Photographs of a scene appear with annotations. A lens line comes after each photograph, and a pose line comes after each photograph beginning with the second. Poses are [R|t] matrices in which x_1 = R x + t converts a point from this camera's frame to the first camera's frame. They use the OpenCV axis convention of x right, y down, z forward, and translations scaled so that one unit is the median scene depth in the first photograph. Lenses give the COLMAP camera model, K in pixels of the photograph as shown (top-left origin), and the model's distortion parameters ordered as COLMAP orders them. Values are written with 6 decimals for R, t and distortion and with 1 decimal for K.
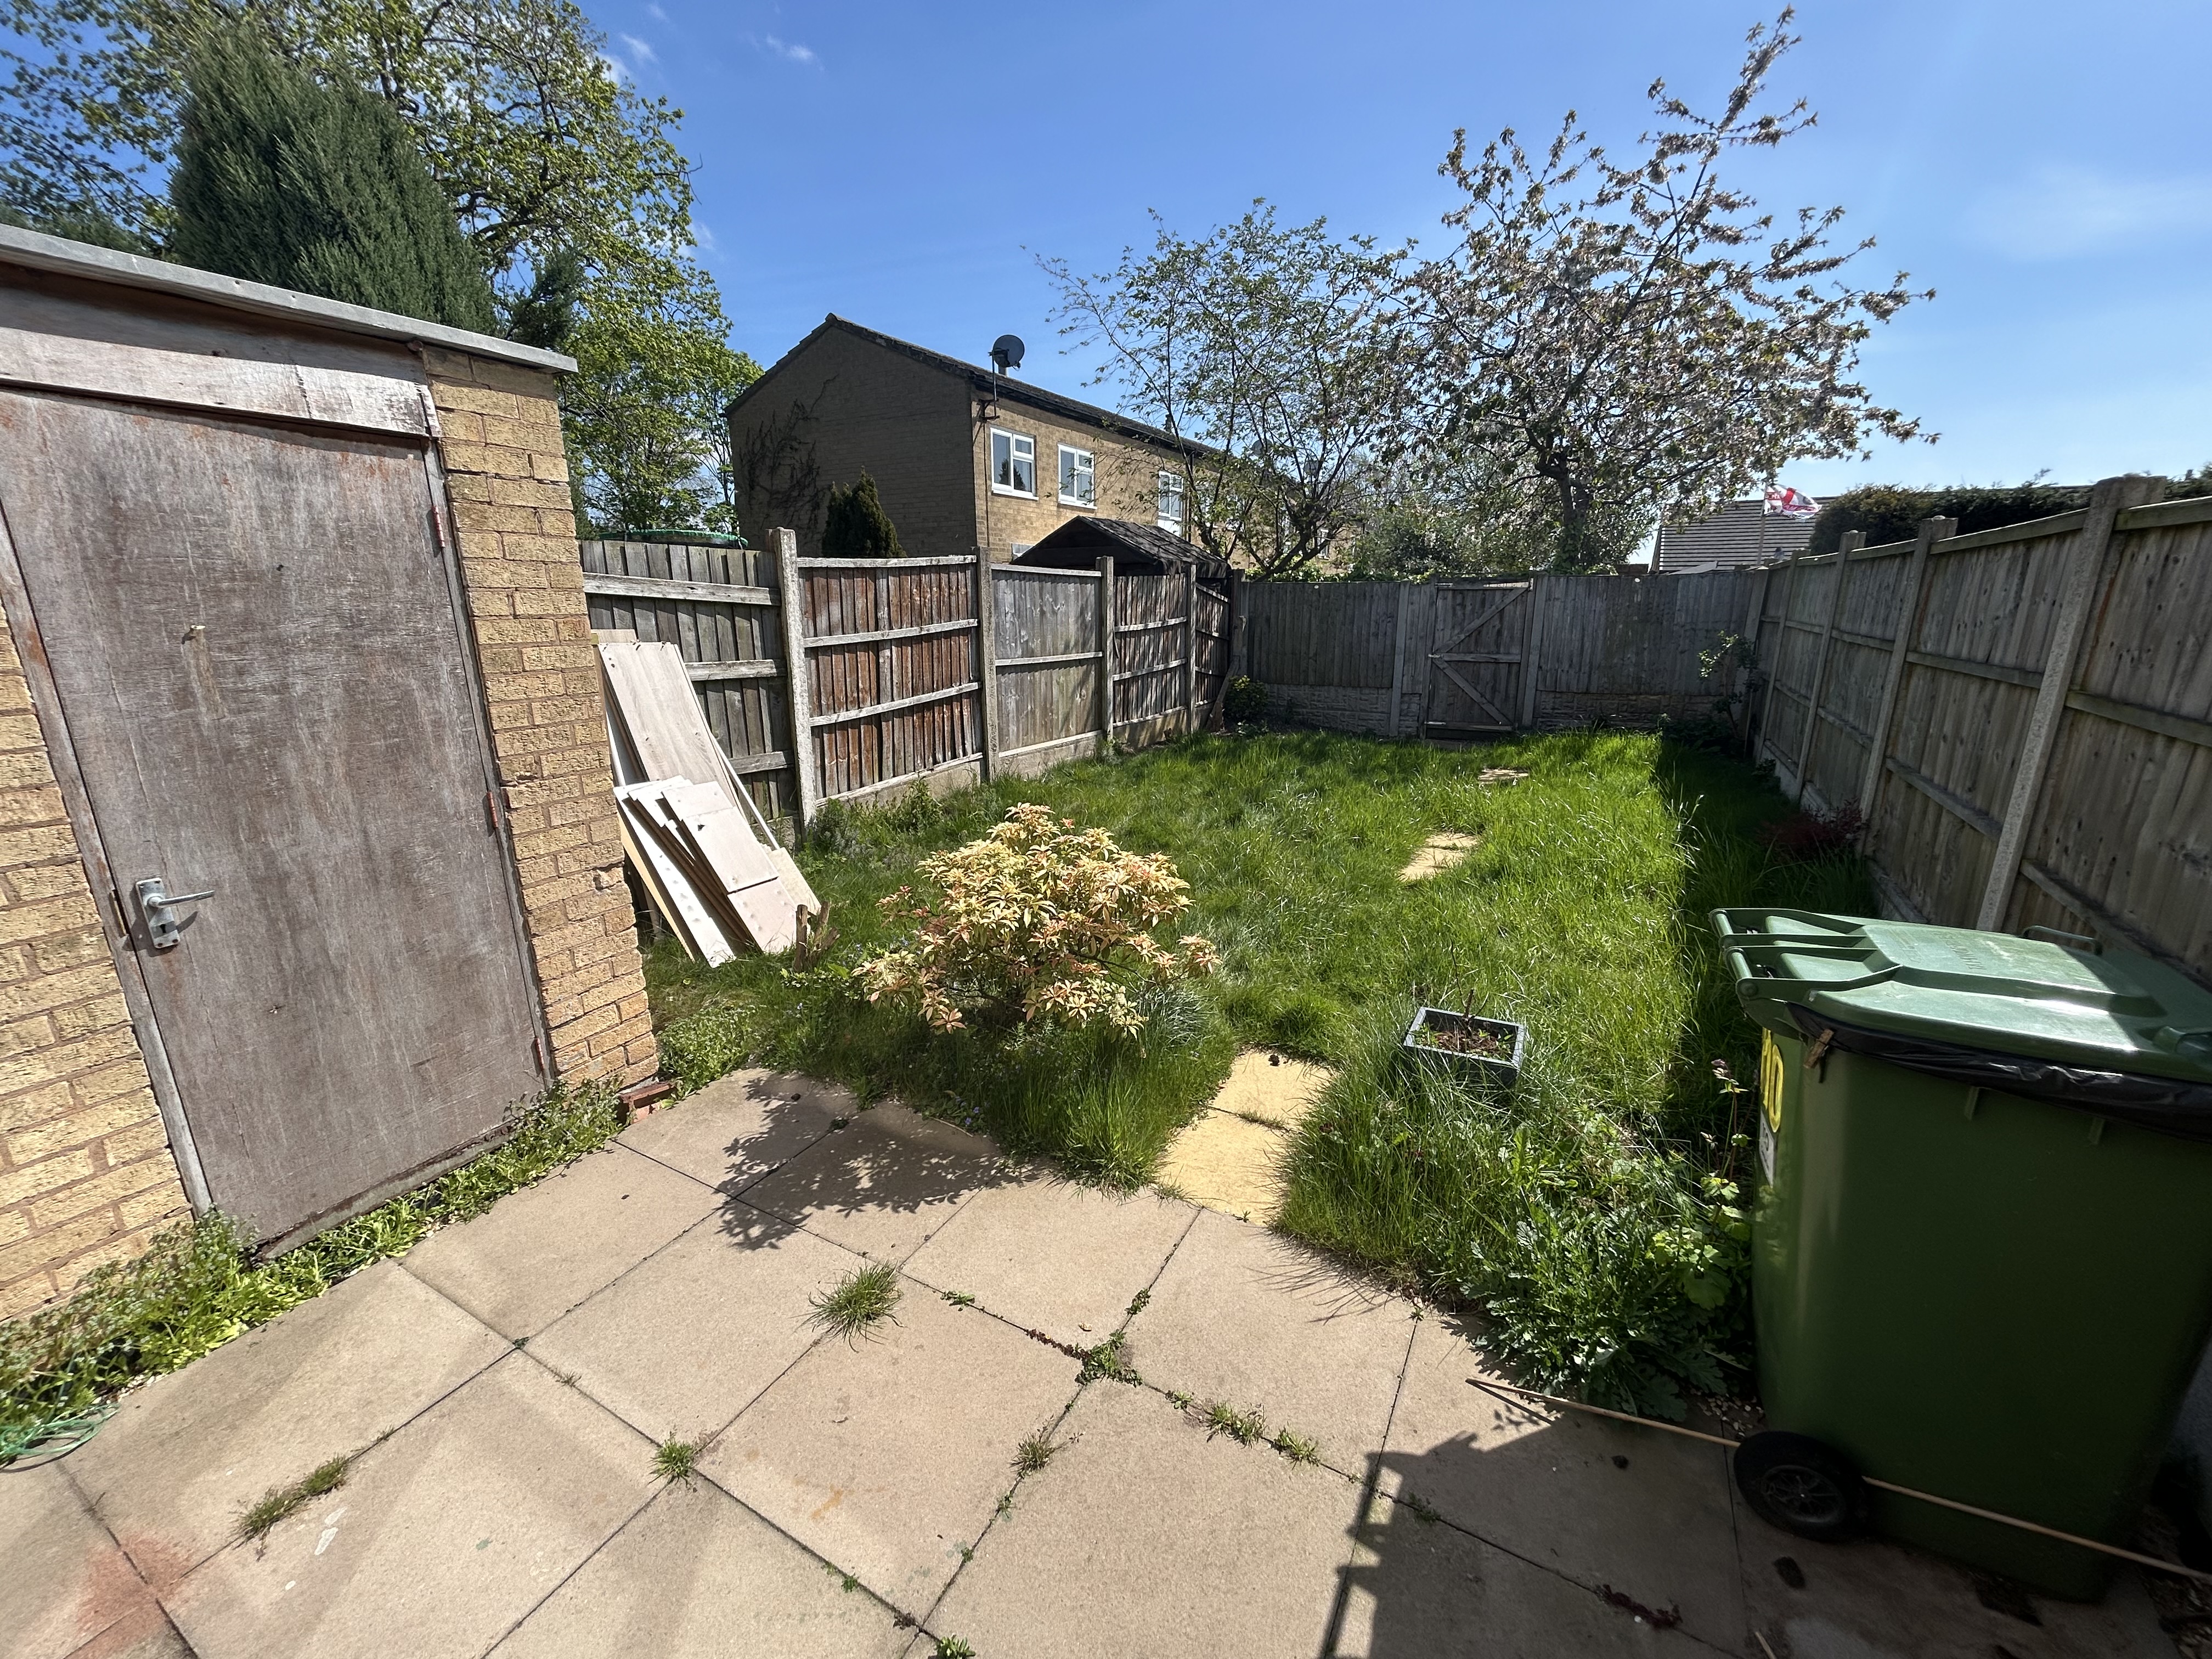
lens RADIAL K [[889.4, 0, 1103.5], [0, 889.4, 836.3], [0, 0, 1]] dist [0.000797, 0.000285]
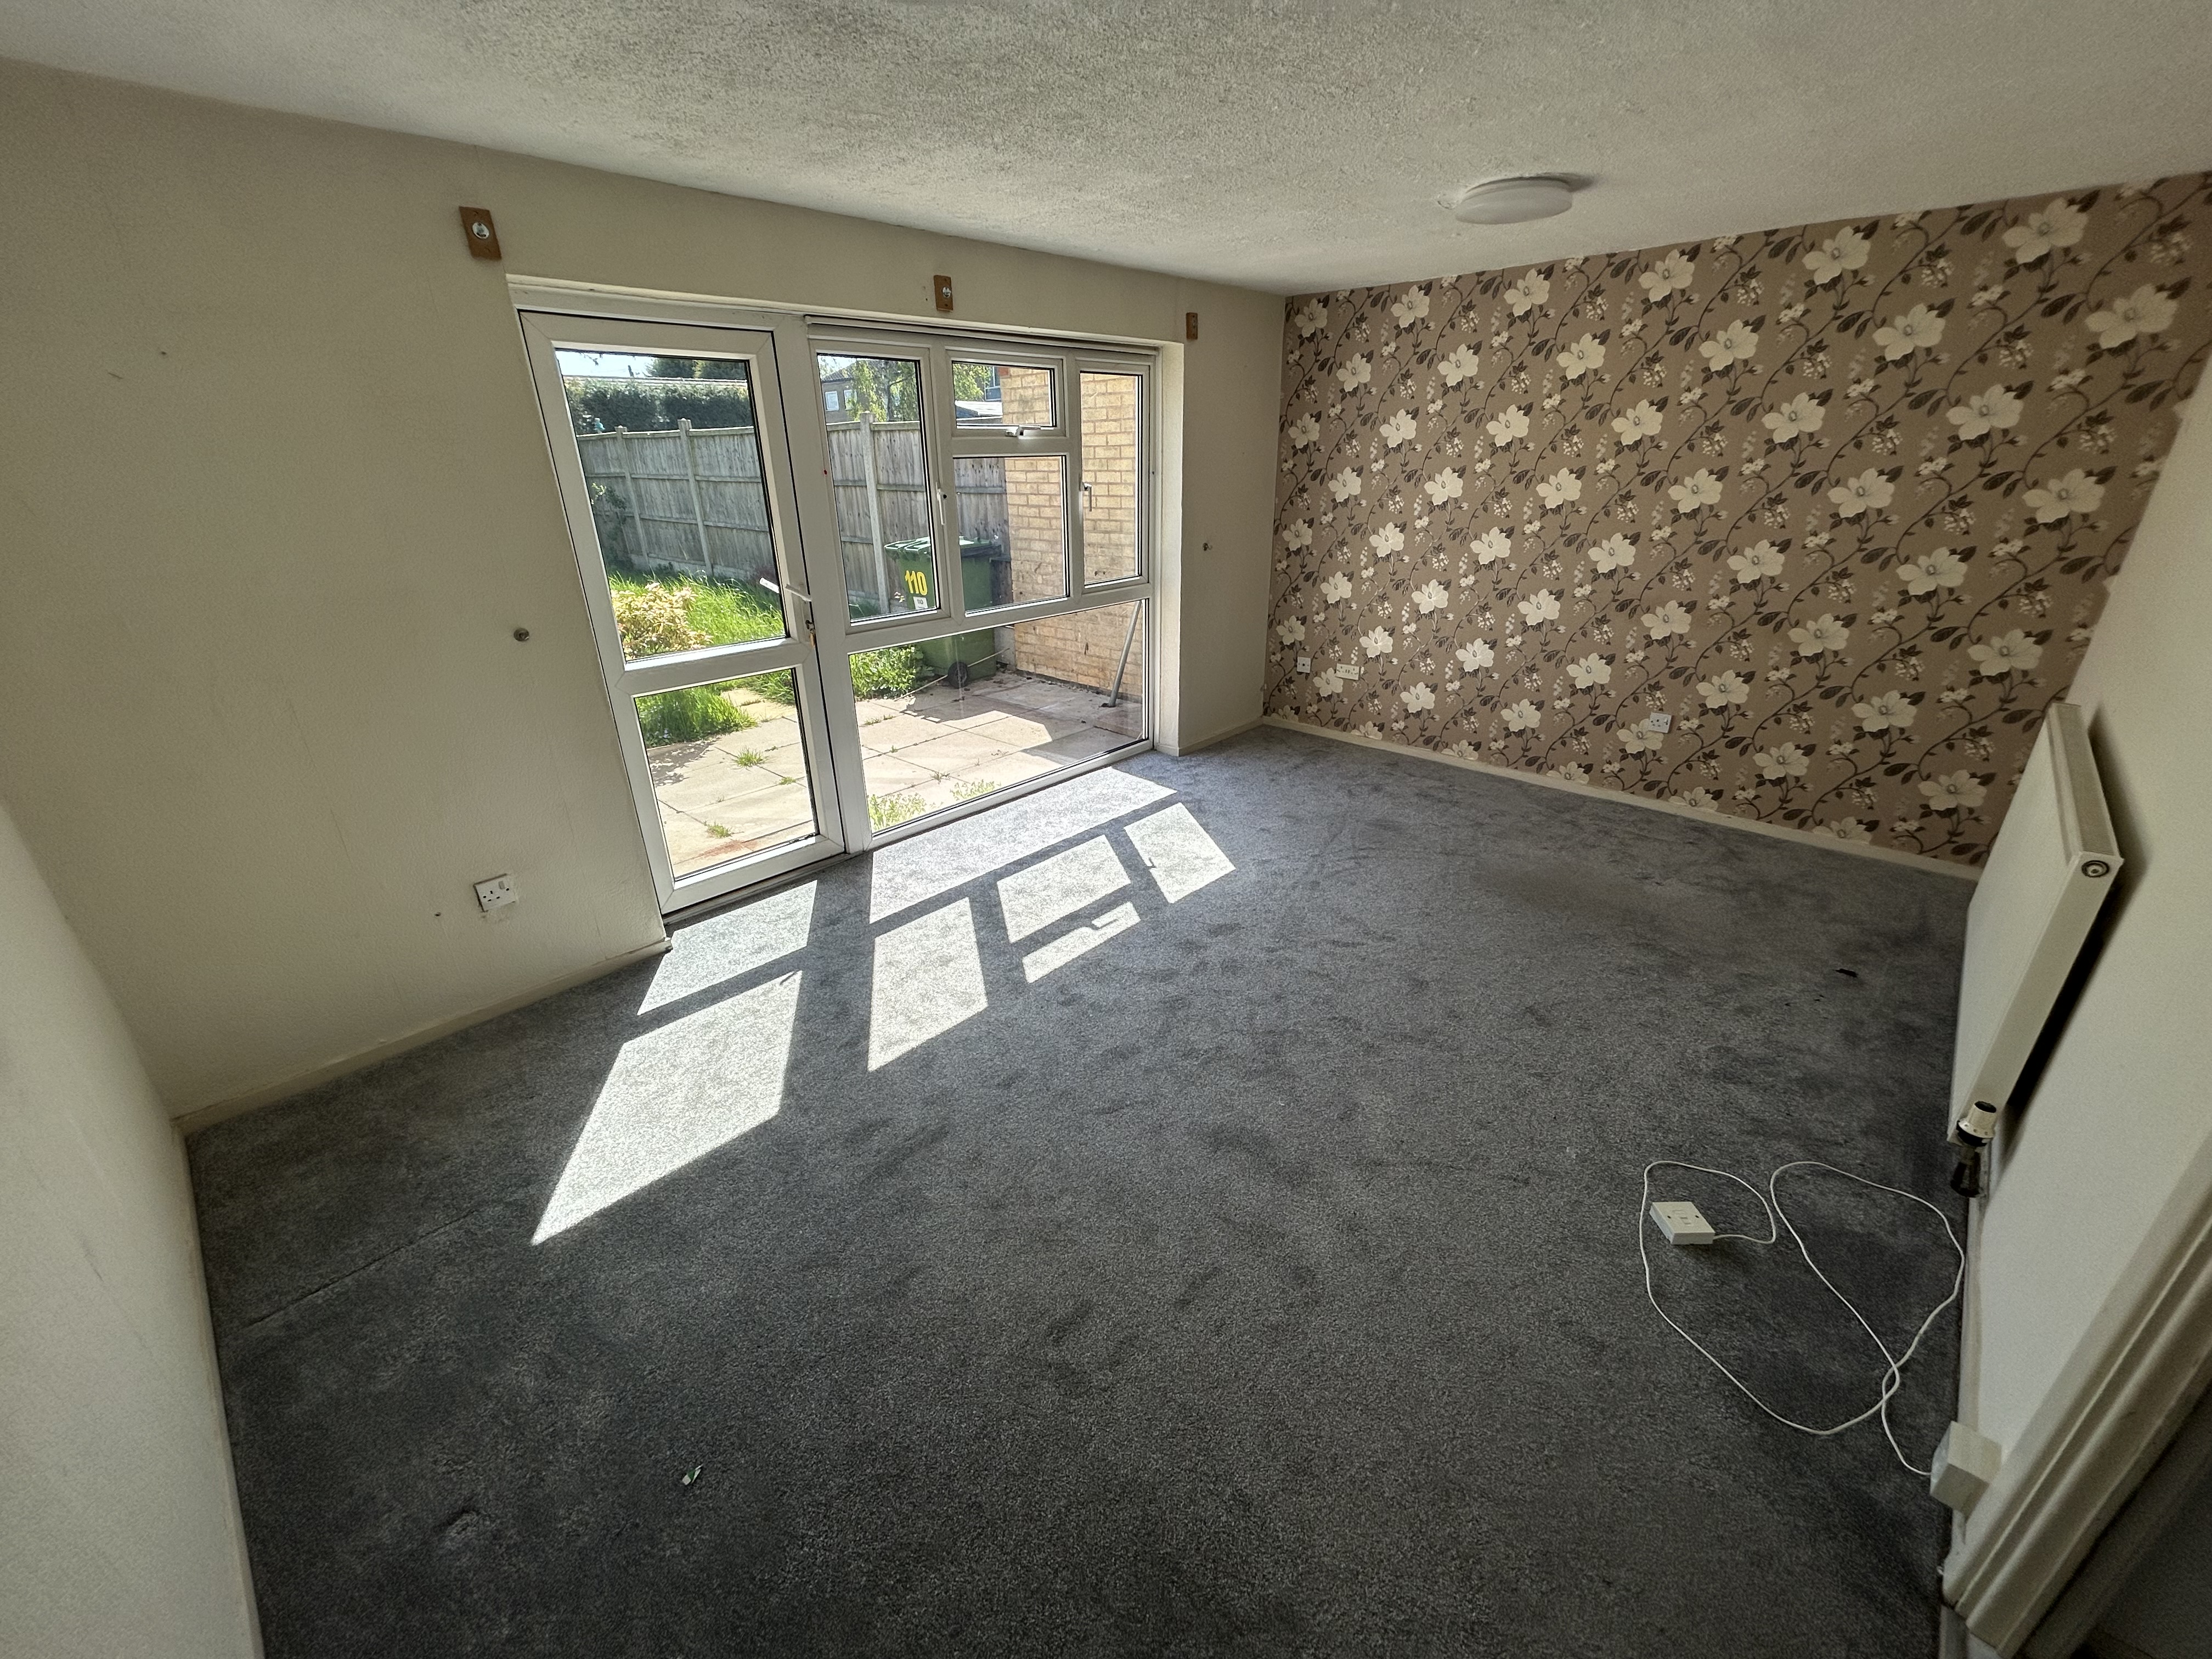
lens RADIAL K [[889.4, 0, 1105.8], [0, 889.4, 833.4], [0, 0, 1]] dist [0.000797, 0.000285]
pose [[0.236151, -0.380209, 0.894245, -1.443140], [0.252616, 0.912653, 0.321325, 0.108328], [-0.938306, 0.150020, 0.311570, -0.393682]]
